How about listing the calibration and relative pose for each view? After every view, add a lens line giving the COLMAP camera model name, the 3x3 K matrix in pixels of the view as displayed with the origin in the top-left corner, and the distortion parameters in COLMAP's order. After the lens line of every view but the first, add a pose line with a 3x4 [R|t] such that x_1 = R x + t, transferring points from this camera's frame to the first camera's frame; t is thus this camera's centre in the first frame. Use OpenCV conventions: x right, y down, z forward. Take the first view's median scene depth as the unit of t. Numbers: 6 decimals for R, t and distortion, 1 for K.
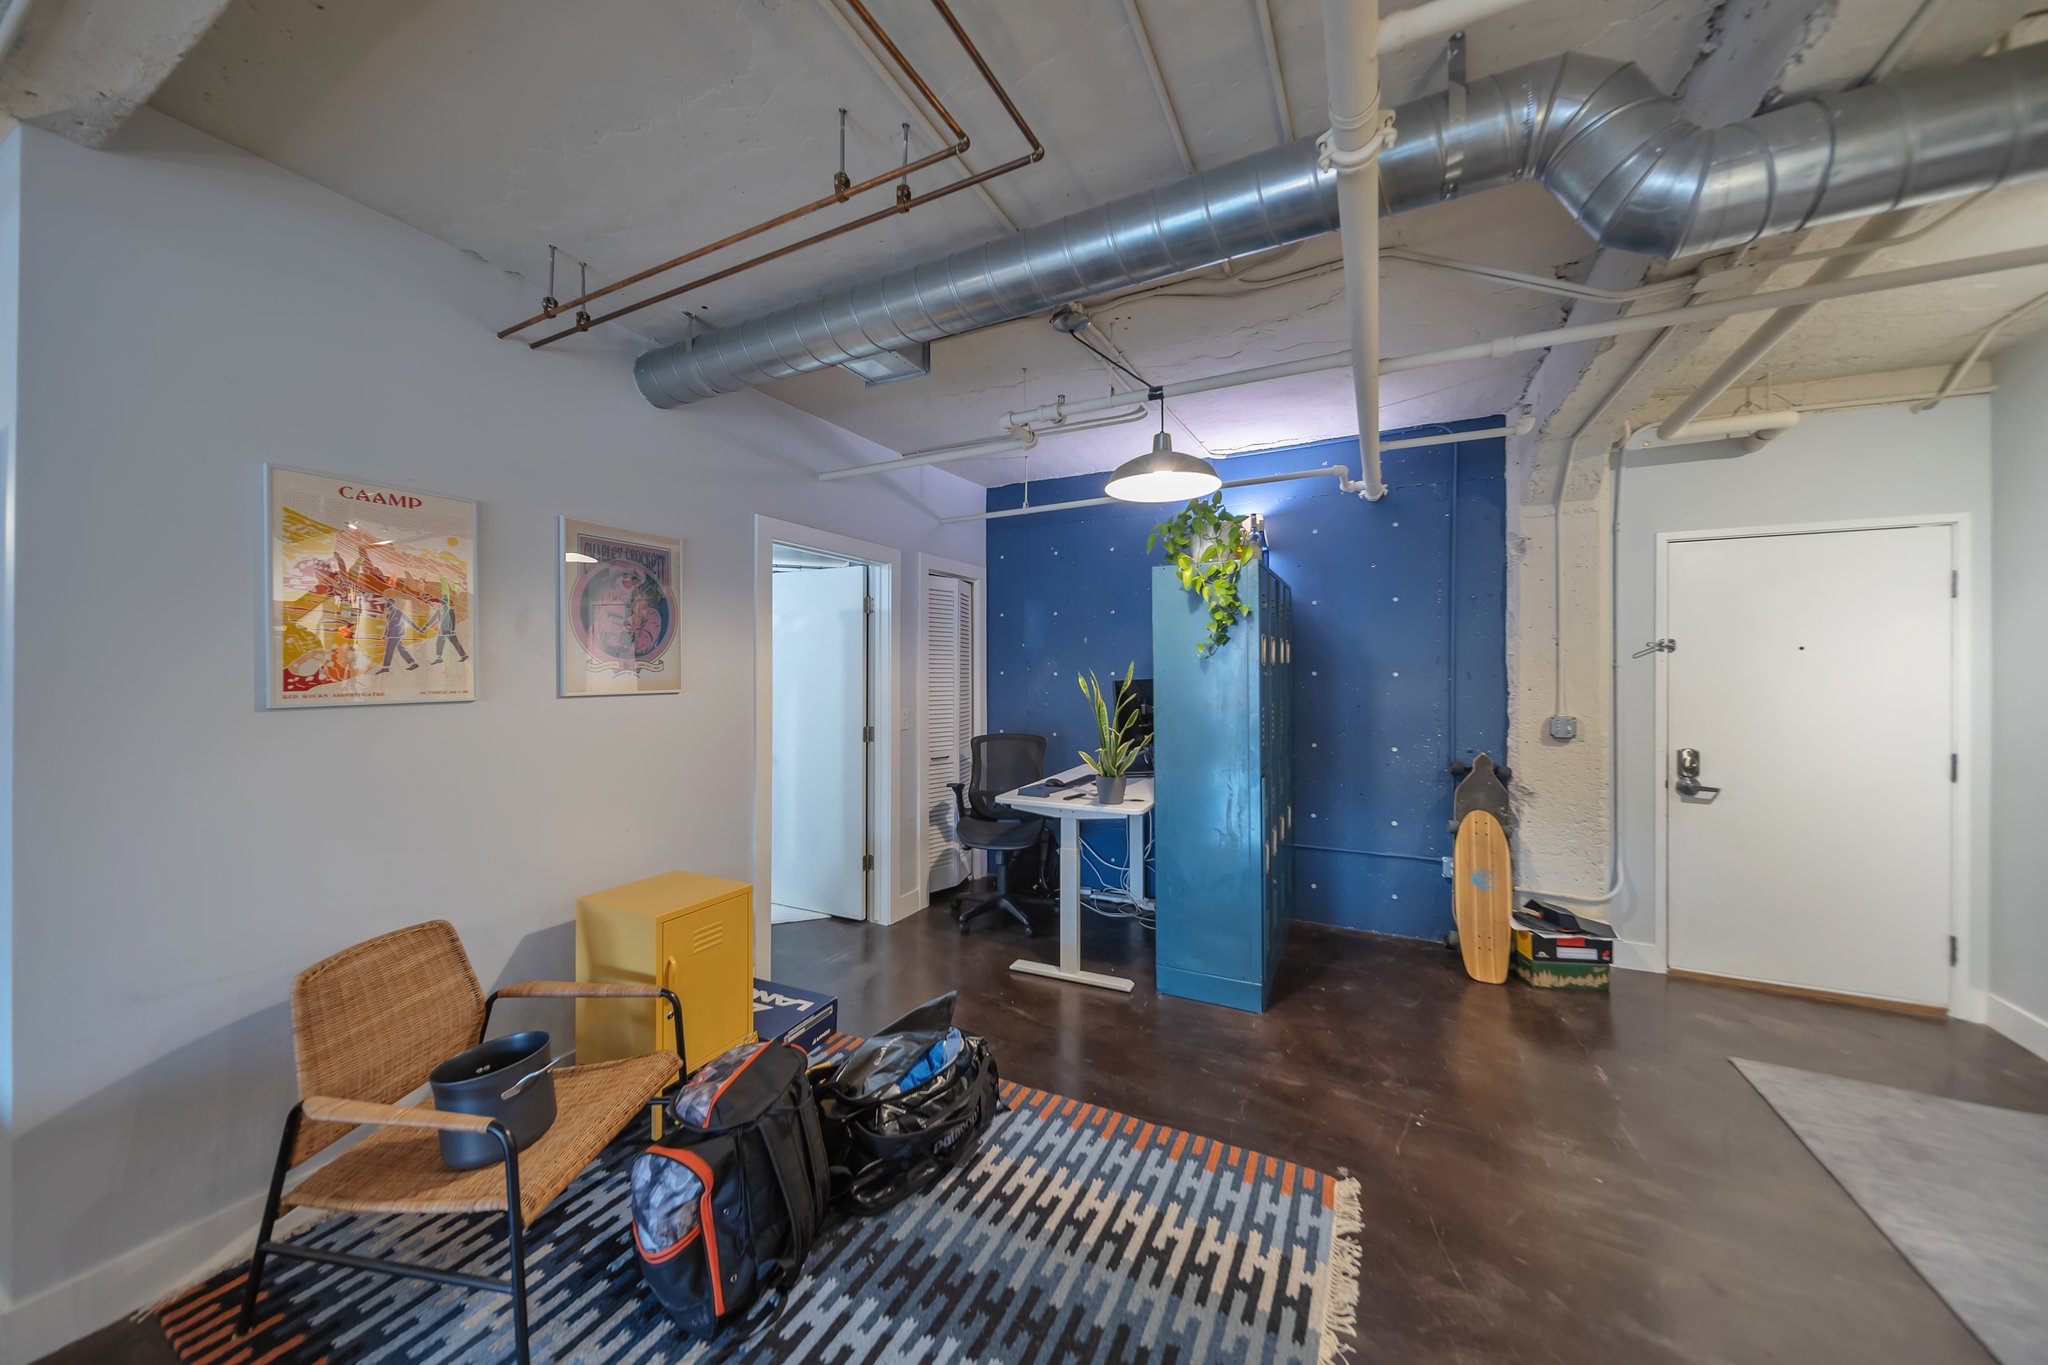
lens RADIAL K [[707.6, 0, 1018.2], [0, 707.6, 672.7], [0, 0, 1]] dist [0.003976, -0.002669]
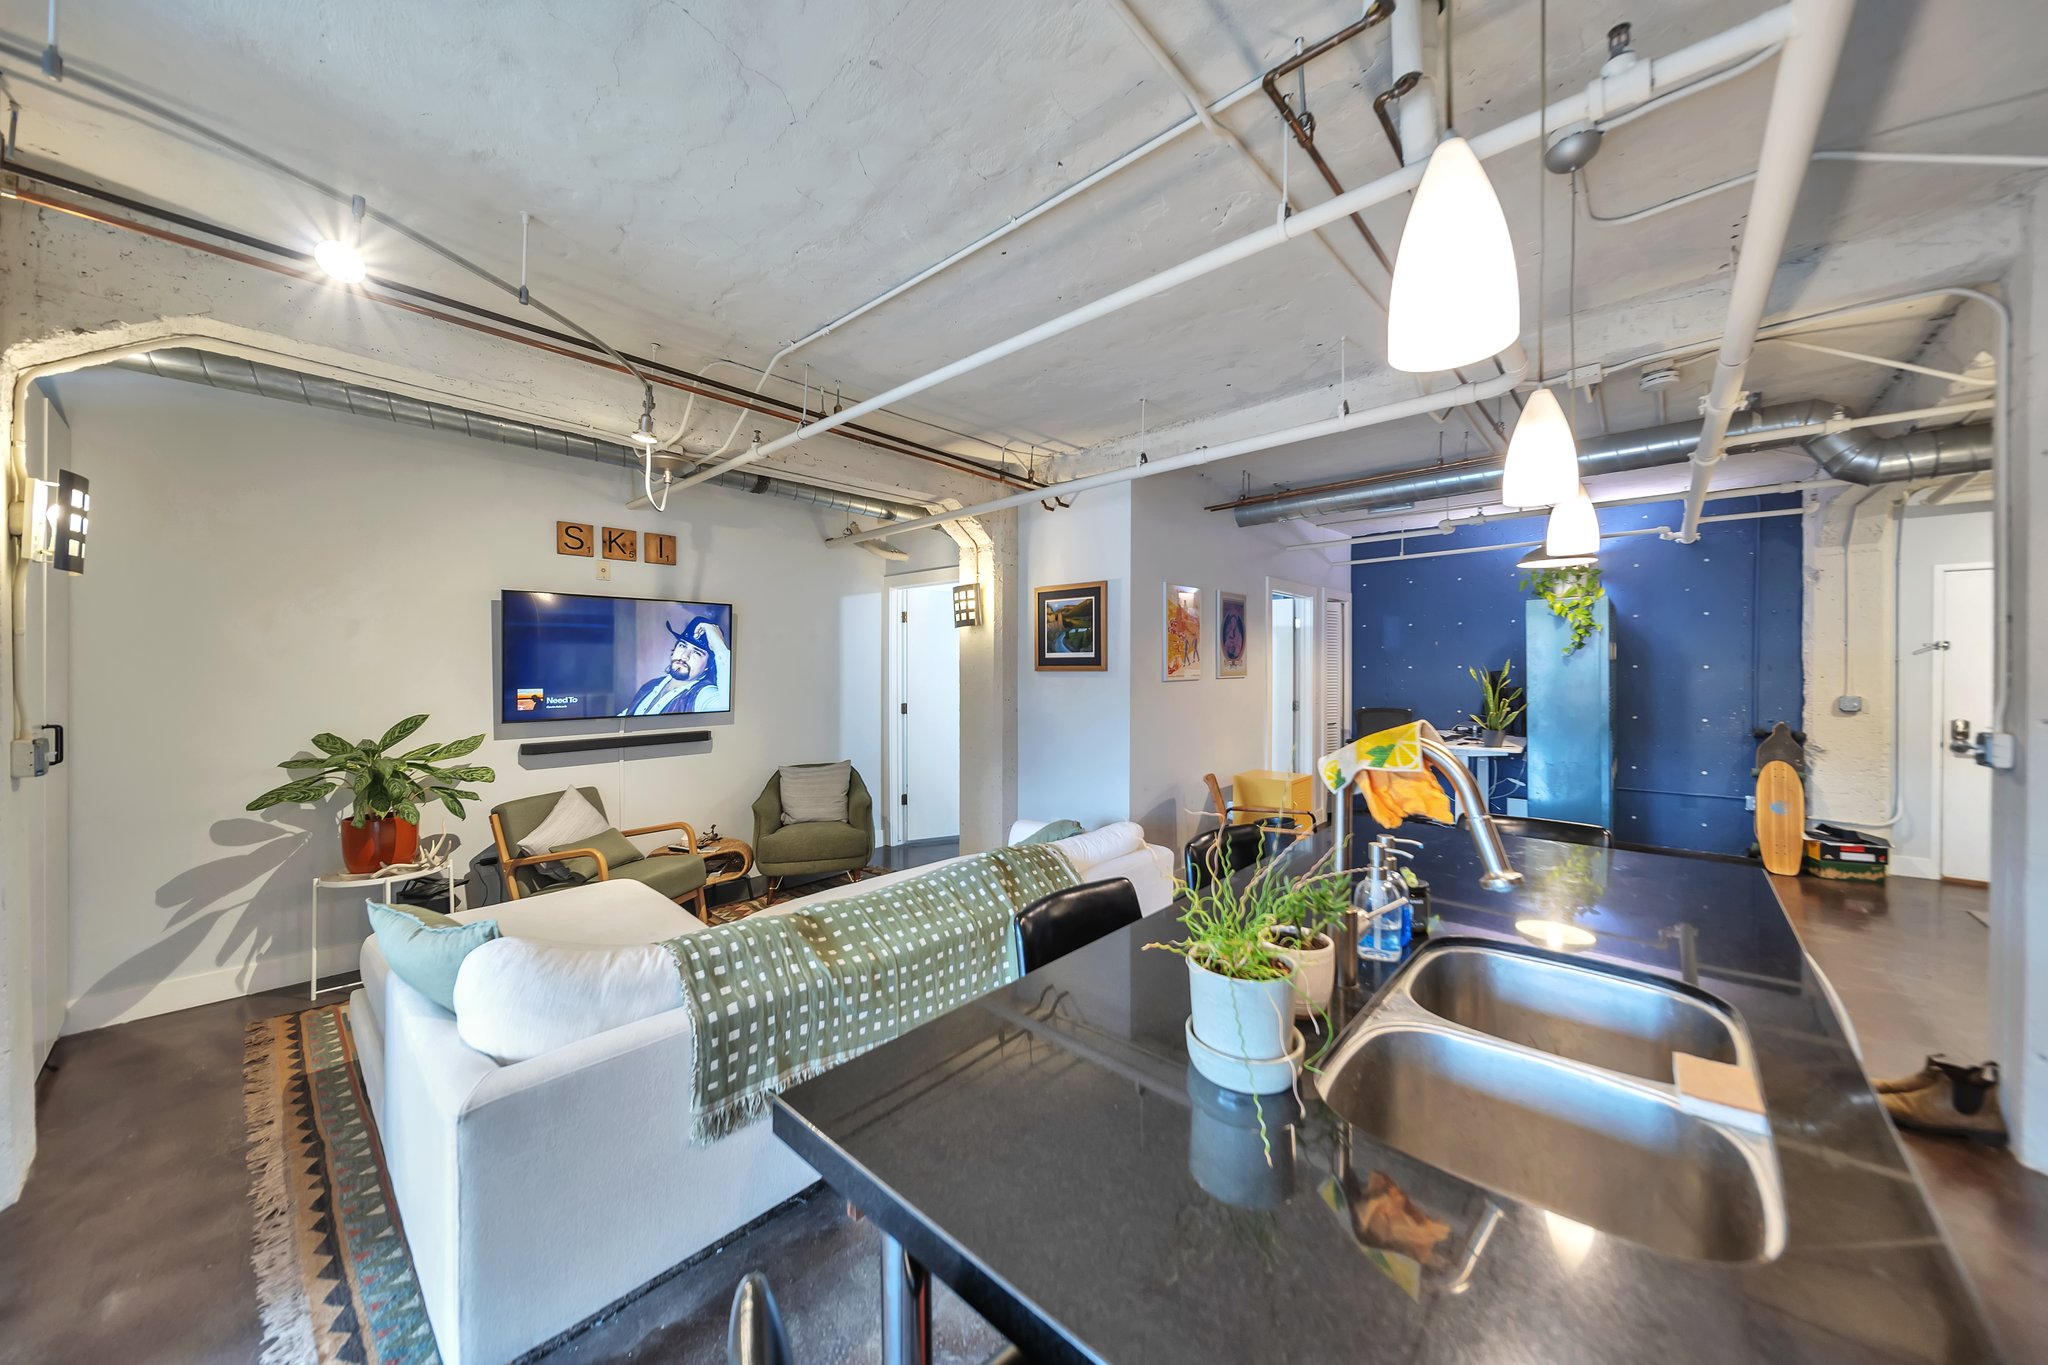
lens RADIAL K [[707.6, 0, 1017.4], [0, 707.6, 674.0], [0, 0, 1]] dist [0.003976, -0.002669]
pose [[0.966643, -0.000547, -0.256127, -0.518842], [0.002592, 0.999967, 0.007646, 0.002559], [0.256114, -0.008055, 0.966613, -0.860700]]
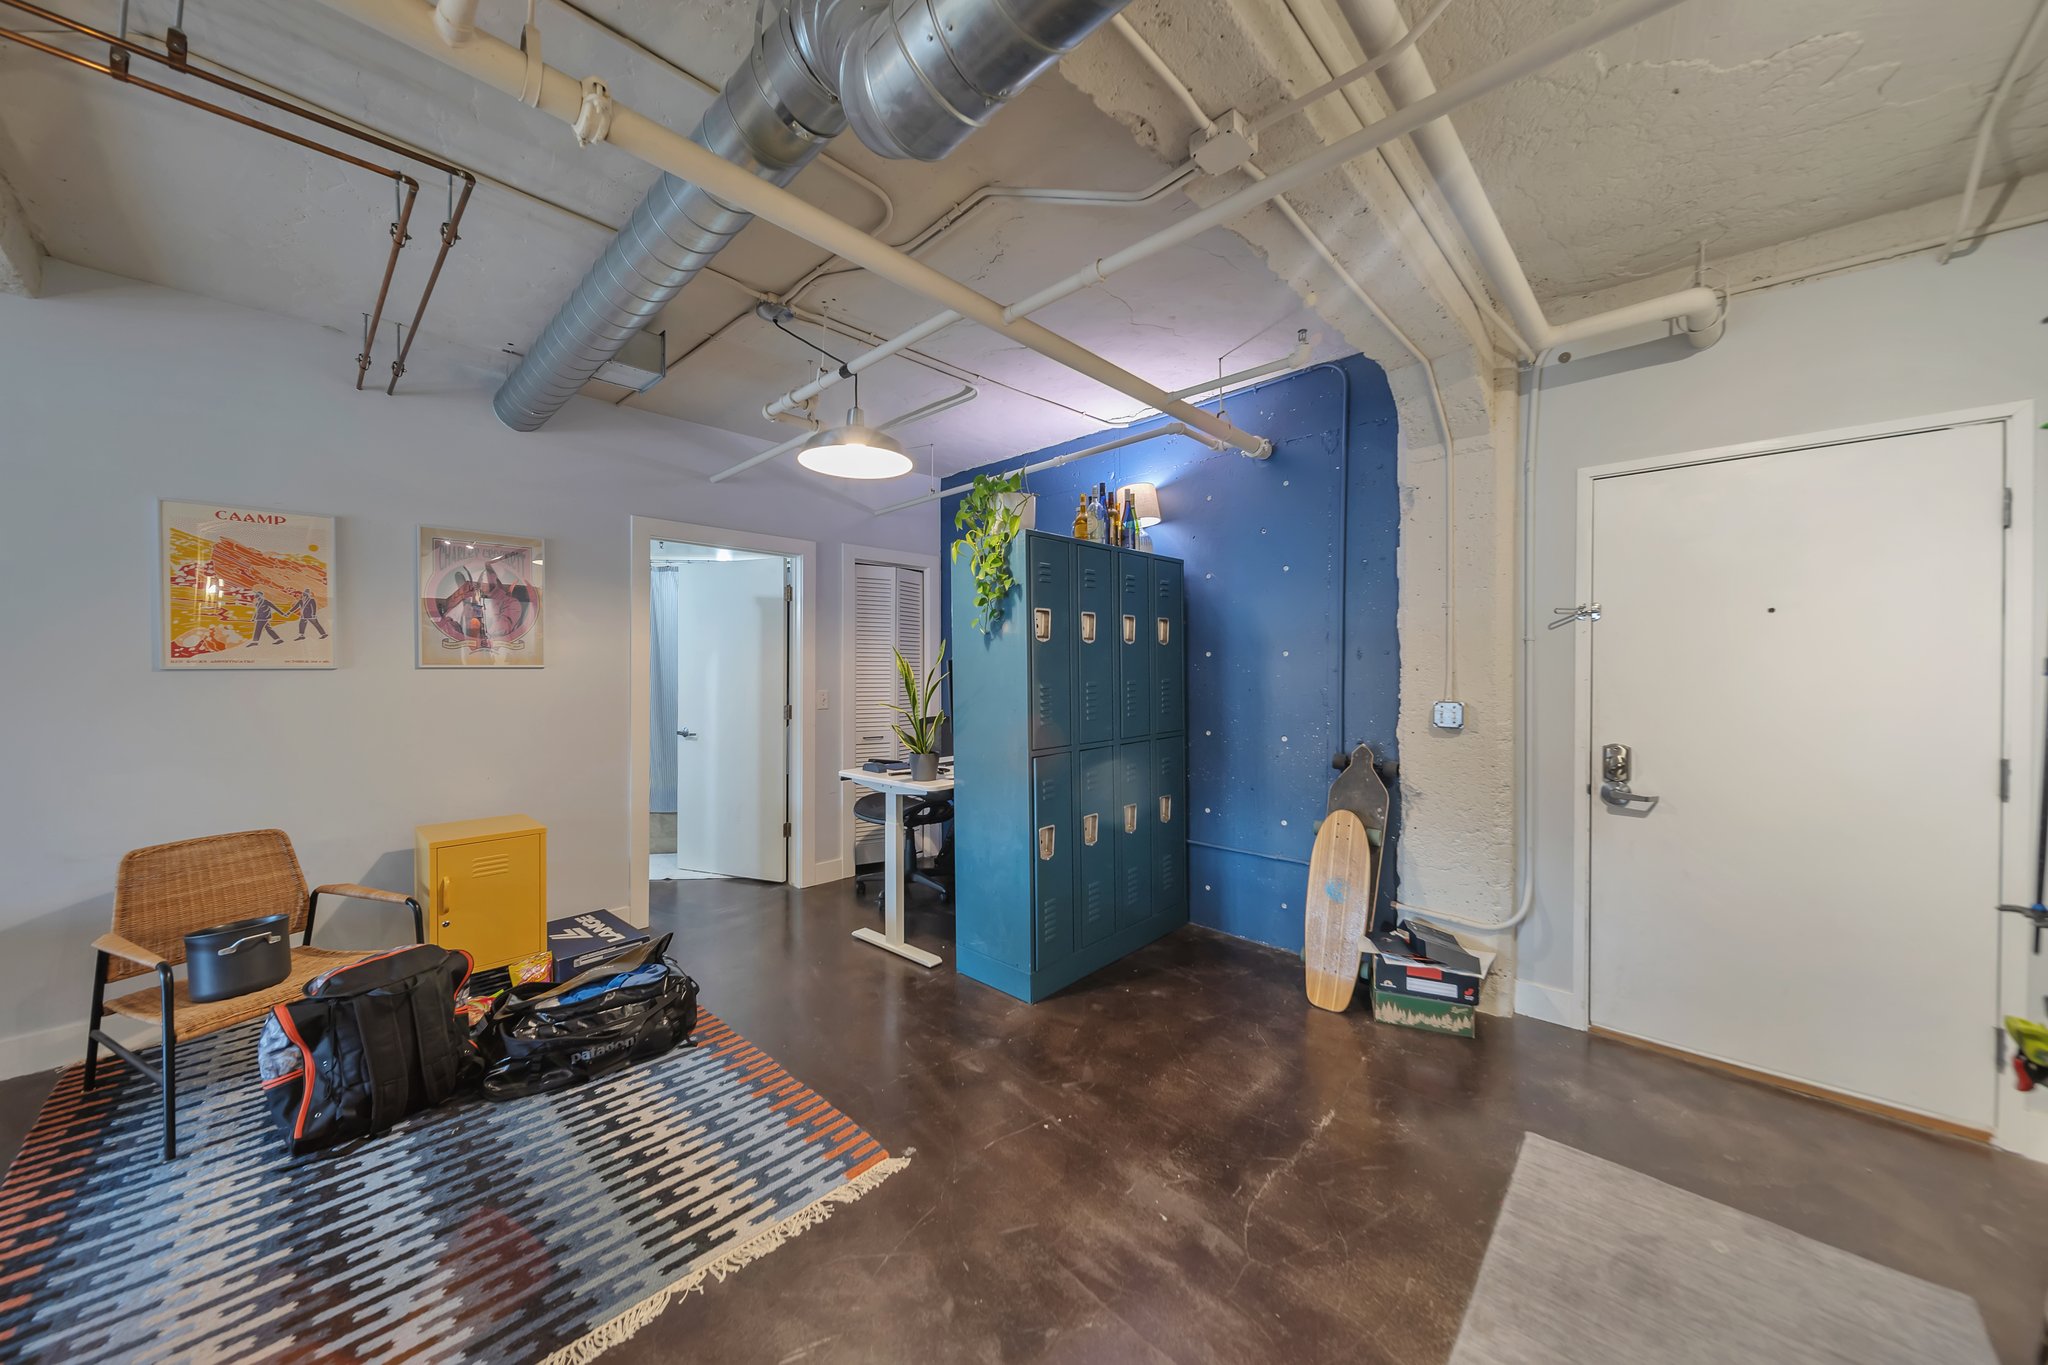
lens RADIAL K [[707.6, 0, 1017.4], [0, 707.6, 673.0], [0, 0, 1]] dist [0.003976, -0.002669]
pose [[0.957331, 0.002170, -0.288986, 0.568201], [-0.001186, 0.999993, 0.003581, 0.028472], [0.288991, -0.003086, 0.957327, 0.074104]]
